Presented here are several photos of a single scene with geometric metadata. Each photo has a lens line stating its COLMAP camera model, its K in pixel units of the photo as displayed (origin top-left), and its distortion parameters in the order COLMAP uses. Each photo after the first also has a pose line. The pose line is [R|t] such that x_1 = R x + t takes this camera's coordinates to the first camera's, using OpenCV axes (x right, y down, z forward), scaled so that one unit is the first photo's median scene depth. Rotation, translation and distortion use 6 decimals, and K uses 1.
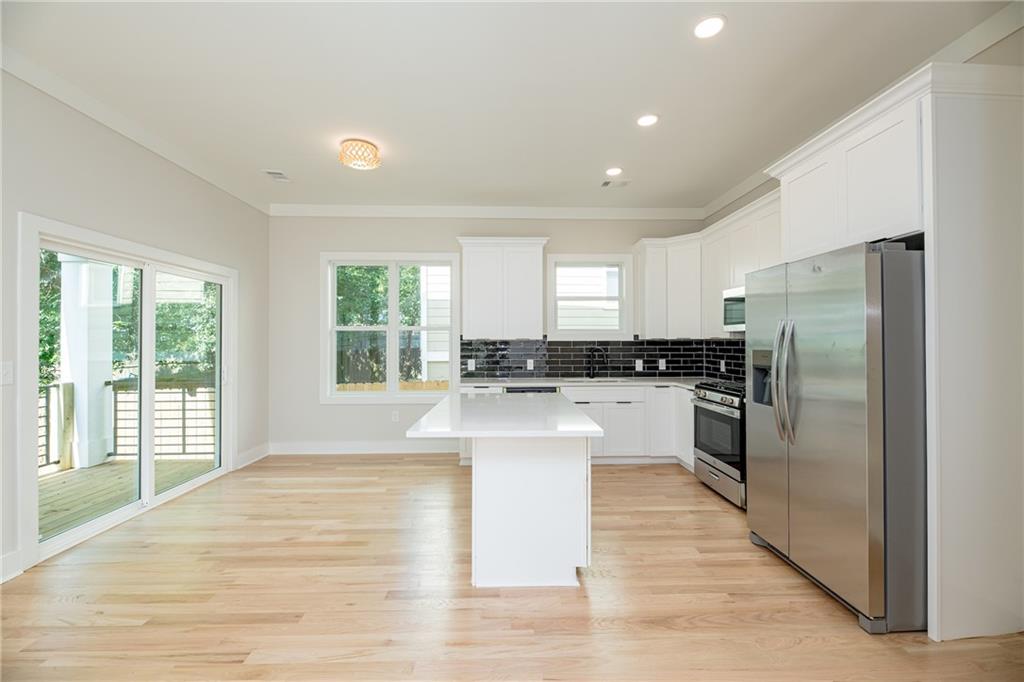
lens RADIAL K [[410.9, 0, 517.0], [0, 410.9, 342.7], [0, 0, 1]] dist [-0.002183, -0.001538]
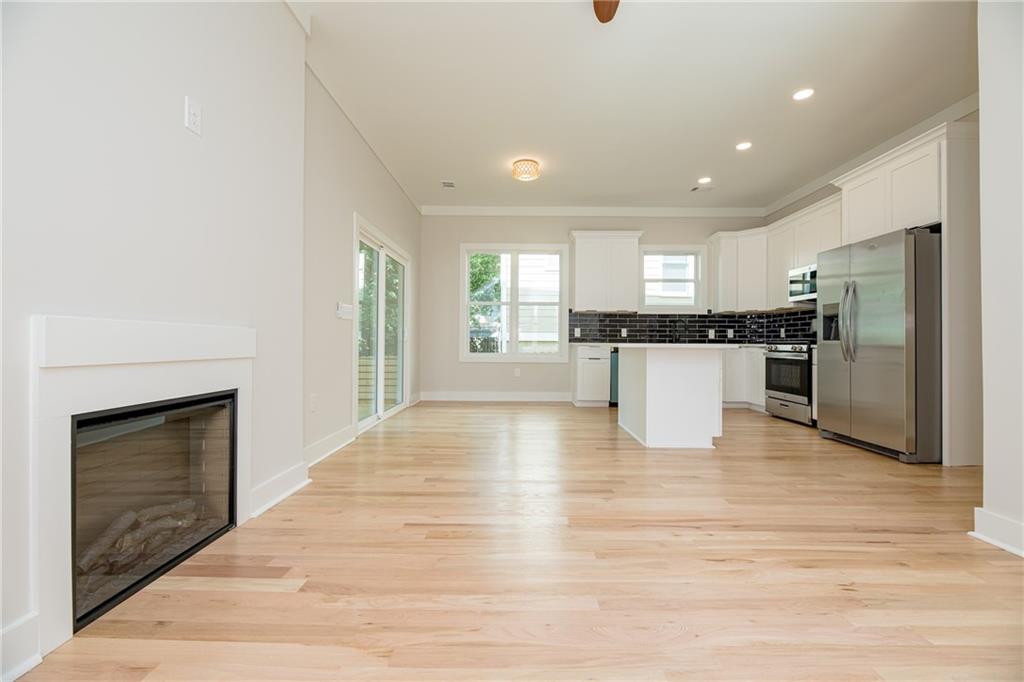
lens RADIAL K [[410.9, 0, 518.8], [0, 410.9, 342.4], [0, 0, 1]] dist [-0.002183, -0.001538]
pose [[0.999221, 0.007521, -0.038734, -0.271943], [-0.007499, 0.999972, 0.000713, 0.095866], [0.038738, -0.000422, 0.999249, -0.302914]]
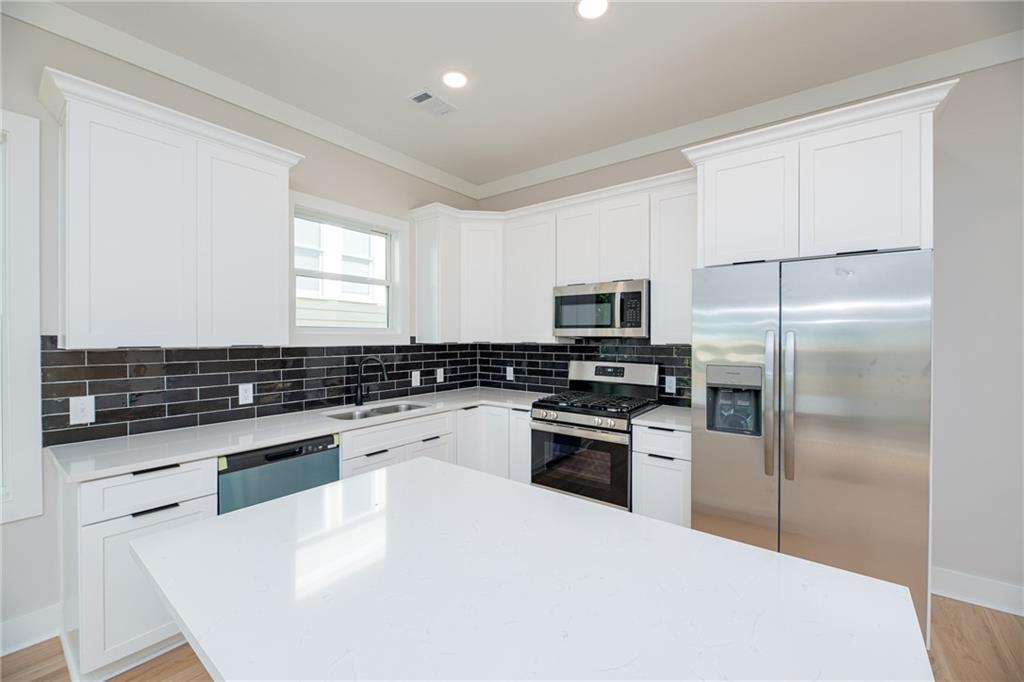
lens RADIAL K [[410.9, 0, 513.6], [0, 410.9, 338.7], [0, 0, 1]] dist [-0.002183, -0.001538]
pose [[0.633132, 0.000377, 0.774043, -0.172537], [-0.003379, 0.999992, 0.002277, -0.019998], [-0.774036, -0.004057, 0.633128, 0.472104]]
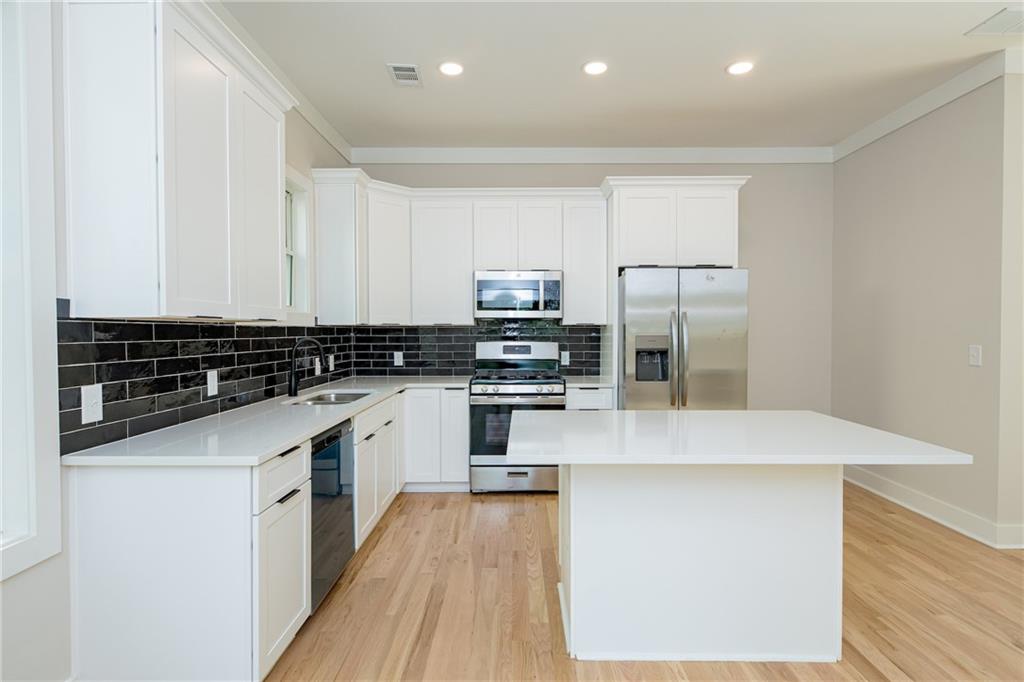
lens RADIAL K [[504.8, 0, 513.9], [0, 504.8, 339.8], [0, 0, 1]] dist [0.011907, -0.000680]
pose [[0.040611, -0.015039, 0.999062, -0.513663], [0.001990, 0.999886, 0.014971, 0.004734], [-0.999173, 0.001381, 0.040636, 0.772304]]
